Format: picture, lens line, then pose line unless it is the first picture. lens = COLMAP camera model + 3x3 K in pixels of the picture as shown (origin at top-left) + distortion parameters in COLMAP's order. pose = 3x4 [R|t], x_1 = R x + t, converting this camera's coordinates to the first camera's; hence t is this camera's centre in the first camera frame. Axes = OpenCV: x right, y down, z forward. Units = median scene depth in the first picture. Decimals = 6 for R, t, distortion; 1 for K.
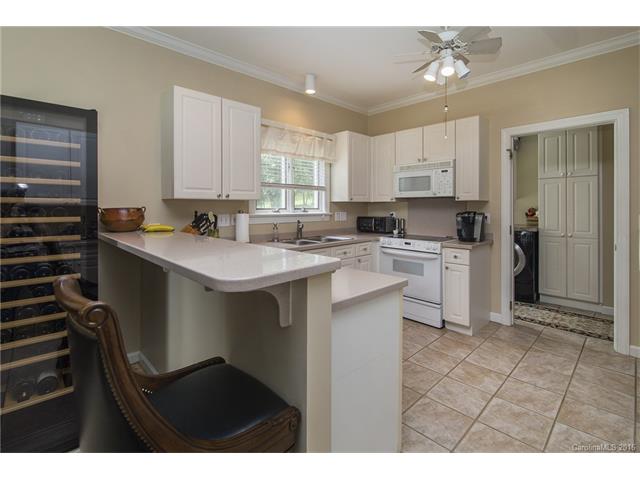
lens RADIAL K [[303.3, 0, 318.1], [0, 303.3, 210.3], [0, 0, 1]] dist [0.000033, -0.000320]
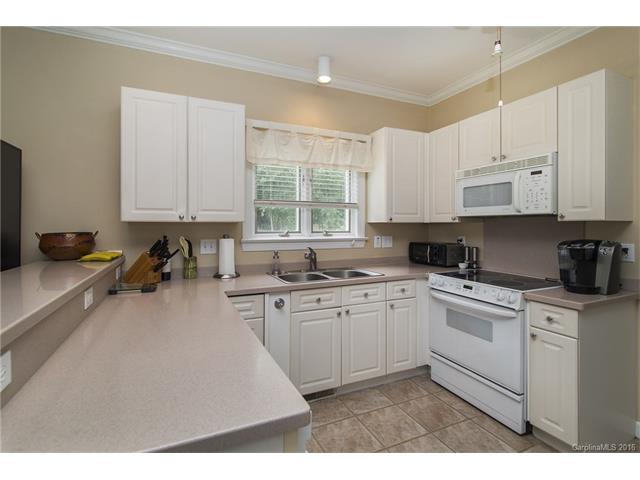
lens RADIAL K [[303.3, 0, 309.8], [0, 303.3, 226.4], [0, 0, 1]] dist [0.000523, -0.000245]
pose [[0.936622, 0.000873, -0.350340, 0.202185], [-0.003988, 0.999959, -0.008172, -0.013851], [0.350319, 0.009051, 0.936587, 0.266963]]
